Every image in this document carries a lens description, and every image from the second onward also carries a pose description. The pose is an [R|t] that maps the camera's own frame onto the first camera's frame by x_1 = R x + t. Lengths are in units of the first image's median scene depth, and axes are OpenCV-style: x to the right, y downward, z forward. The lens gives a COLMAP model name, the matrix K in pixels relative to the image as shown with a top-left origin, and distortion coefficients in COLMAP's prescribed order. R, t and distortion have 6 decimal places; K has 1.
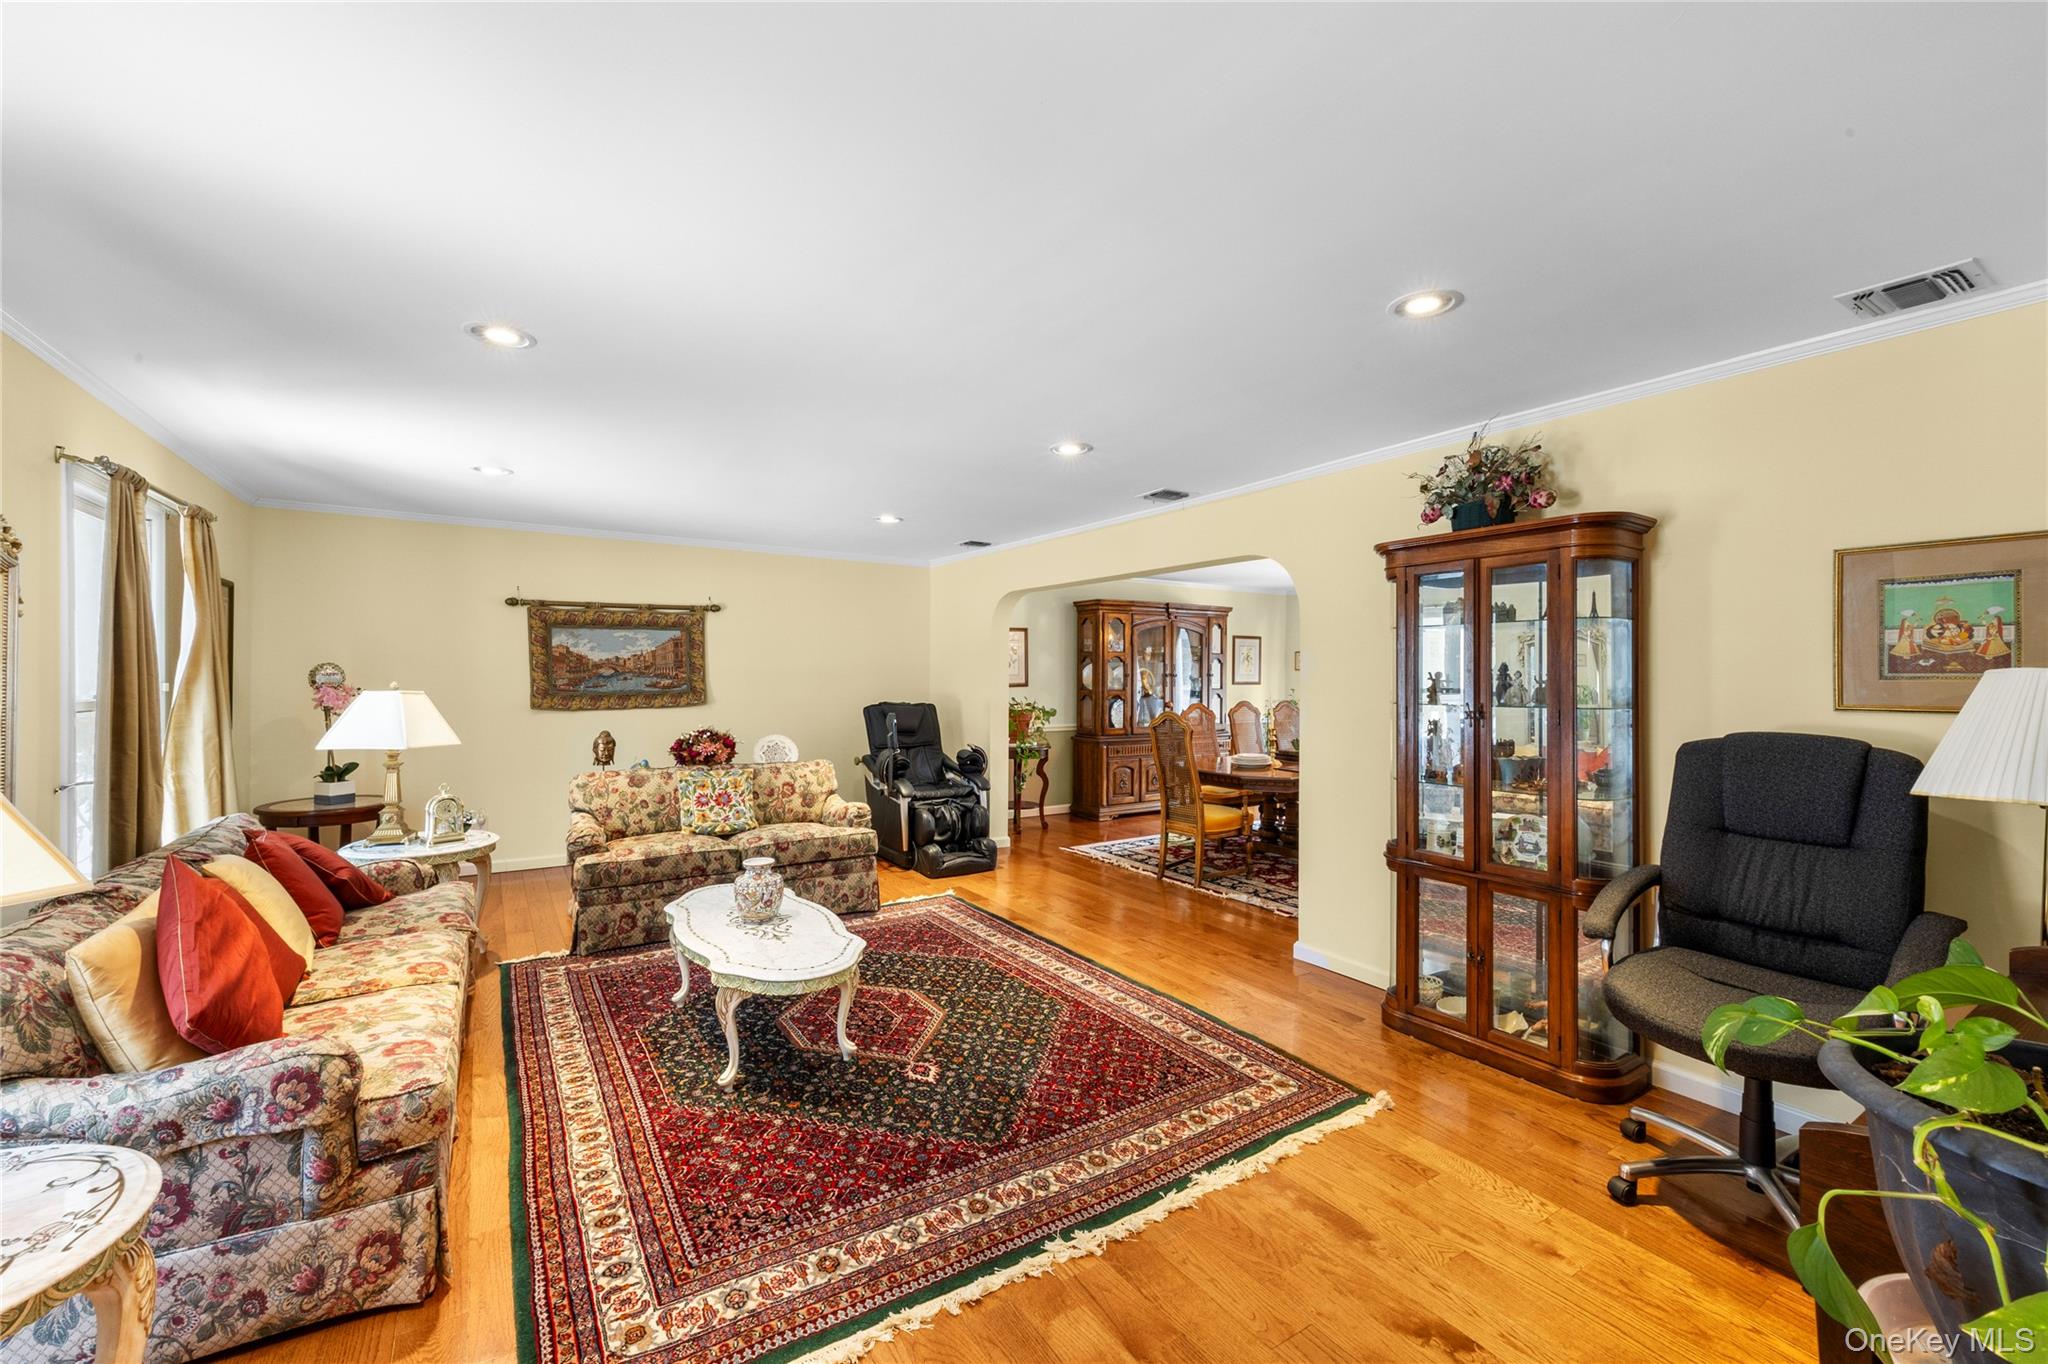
lens RADIAL K [[837.3, 0, 1028.7], [0, 837.3, 676.5], [0, 0, 1]] dist [0.012915, 0.000069]
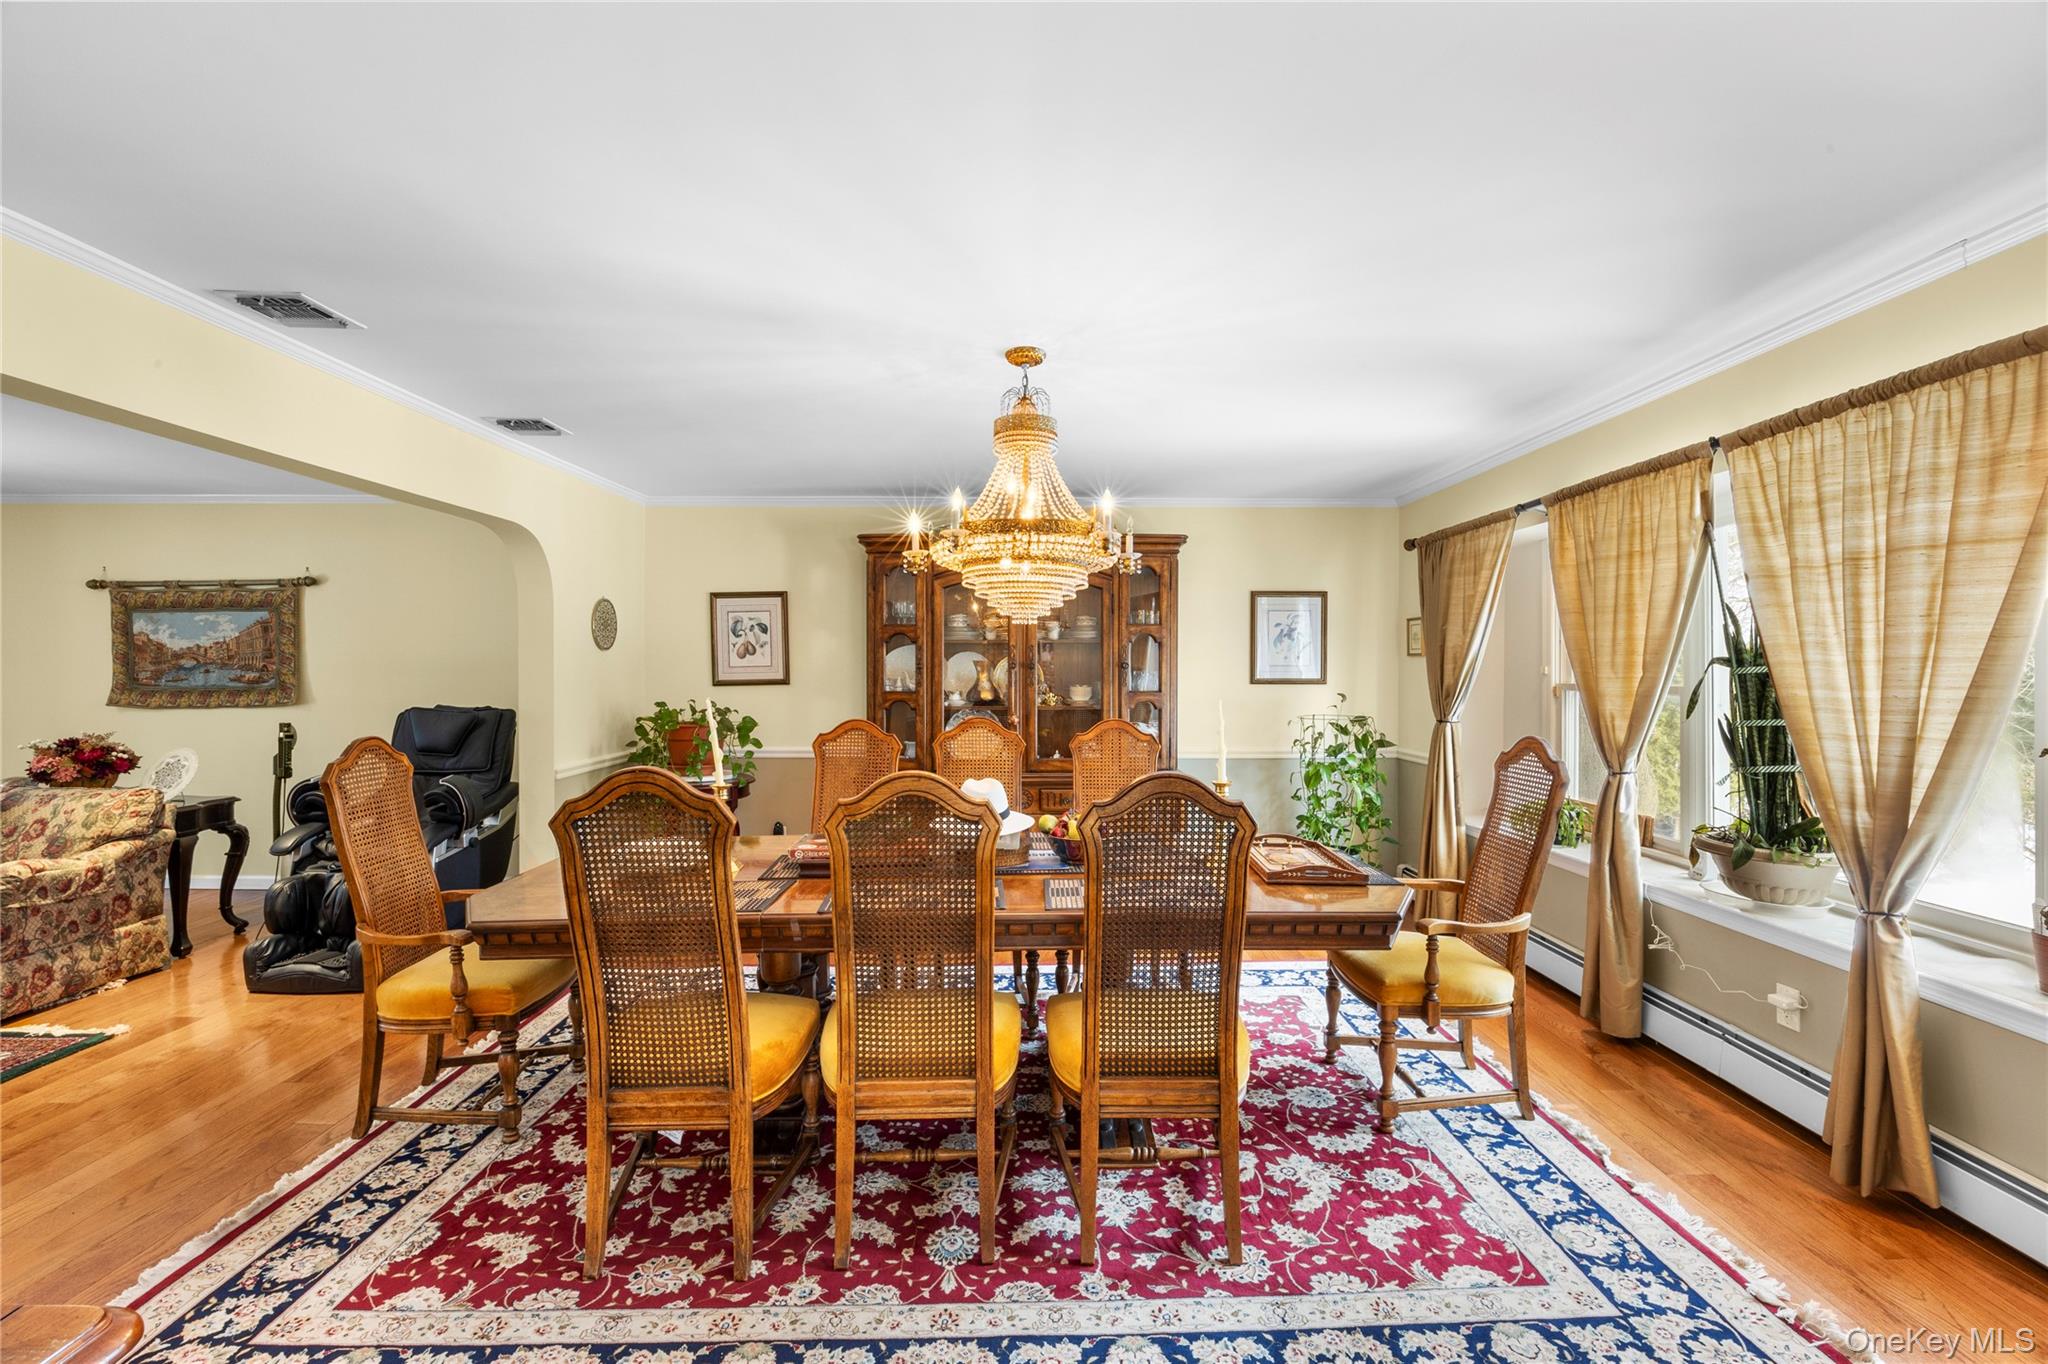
lens RADIAL K [[906.4, 0, 1024.6], [0, 906.4, 671.5], [0, 0, 1]] dist [-0.008111, 0.000301]
pose [[0.834632, -0.000715, -0.550807, 0.825174], [-0.000937, 0.999996, -0.002718, 0.005484], [0.550807, 0.002784, 0.834628, 0.850915]]
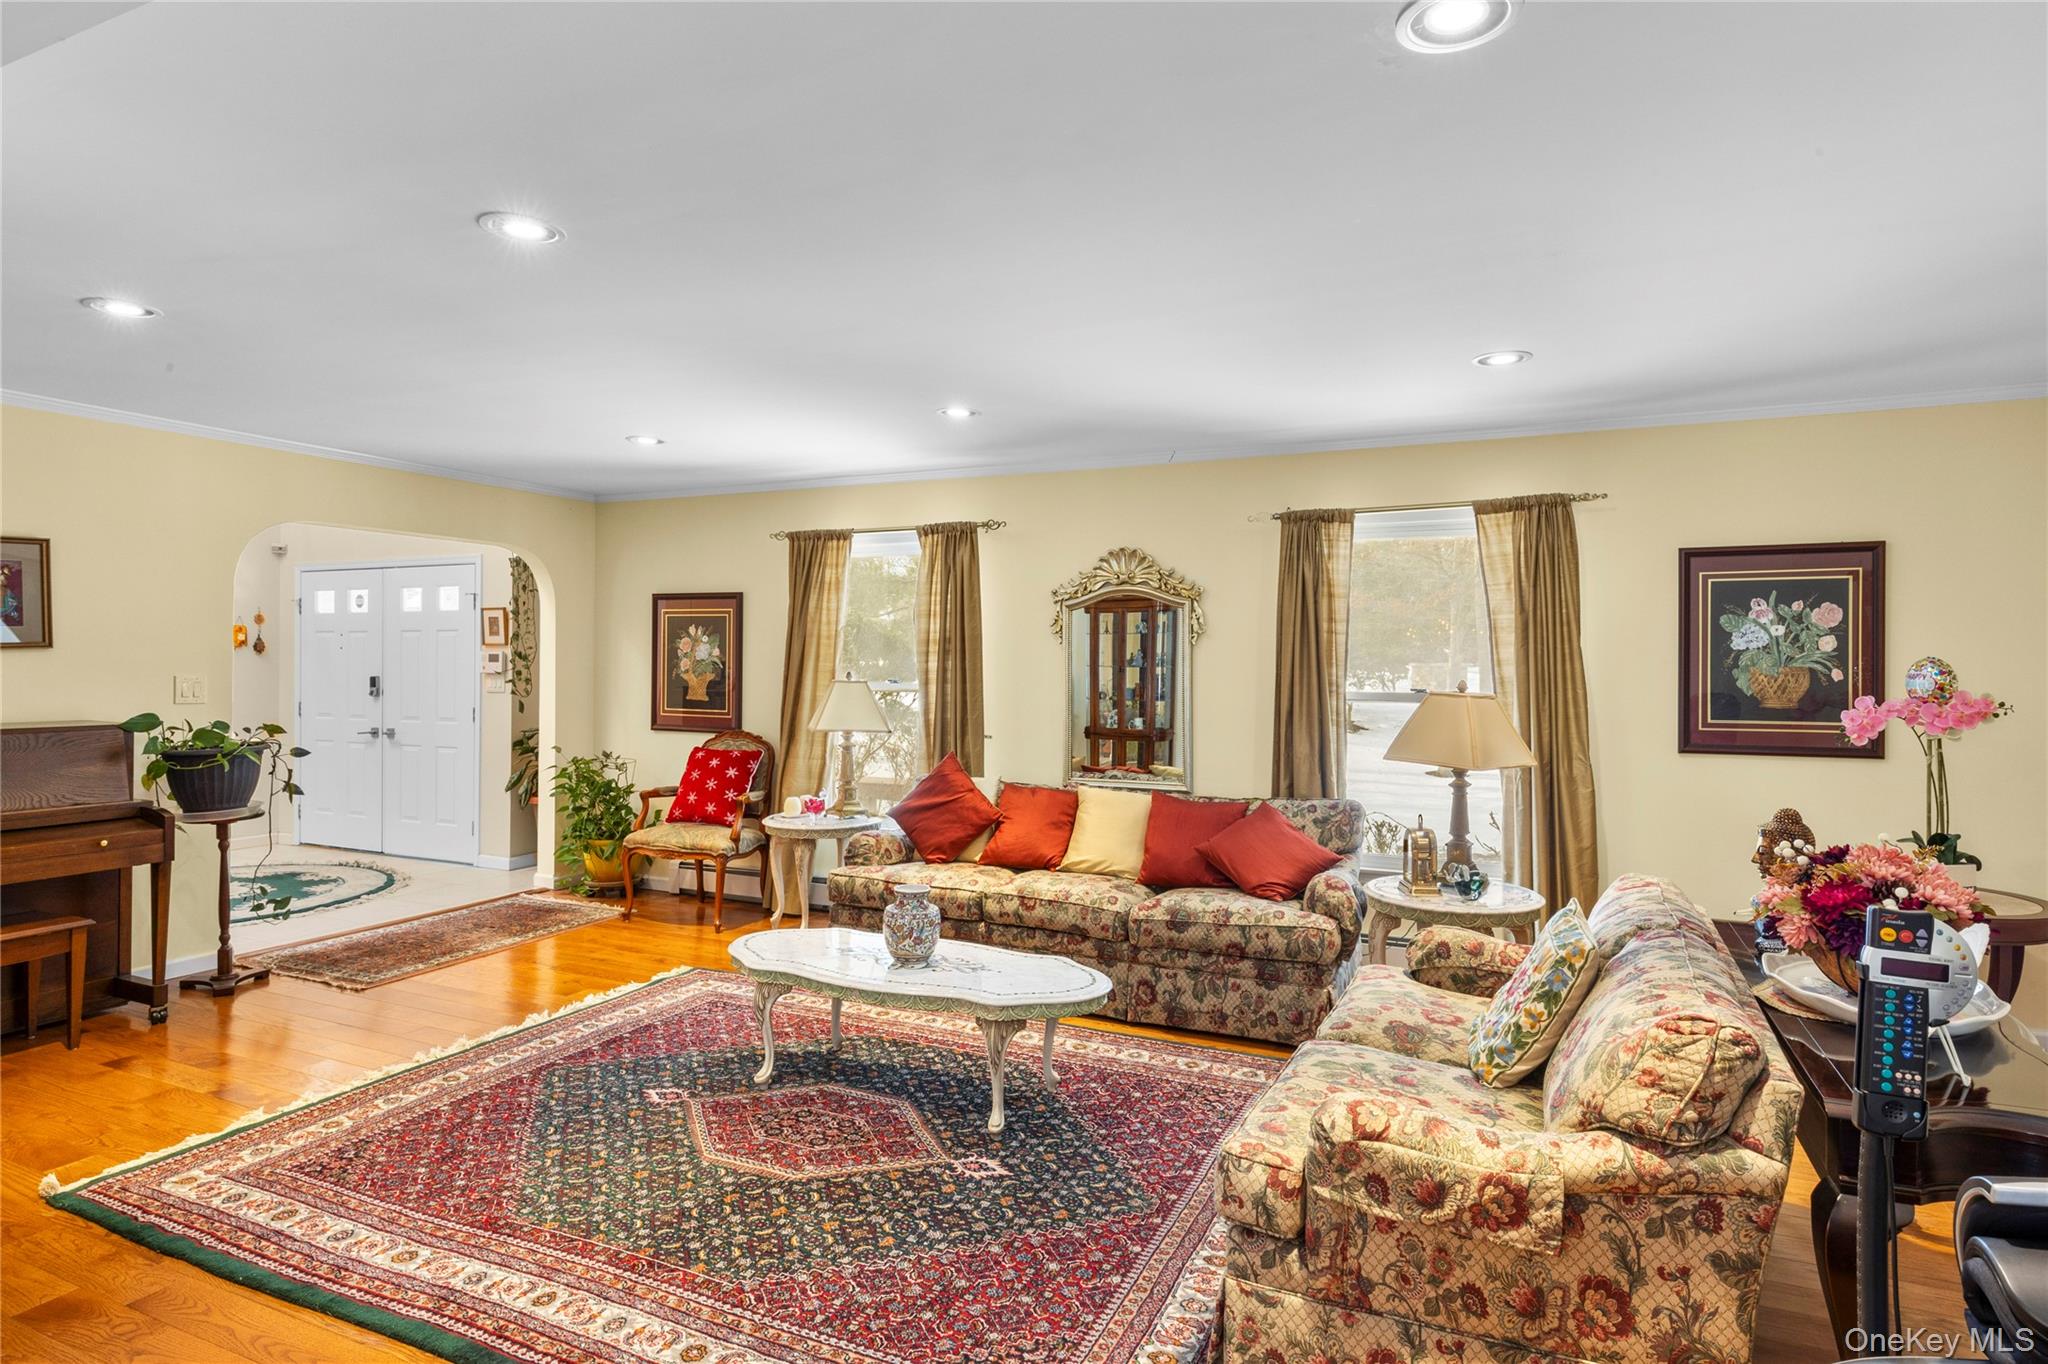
lens RADIAL K [[1108.7, 0, 1033.0], [0, 1108.7, 667.0], [0, 0, 1]] dist [-0.000193, -0.000902]
pose [[-0.844457, -0.010713, -0.535516, 0.107561], [-0.013014, 0.999915, 0.000518, -0.001314], [0.535465, 0.007406, -0.844525, 1.270705]]
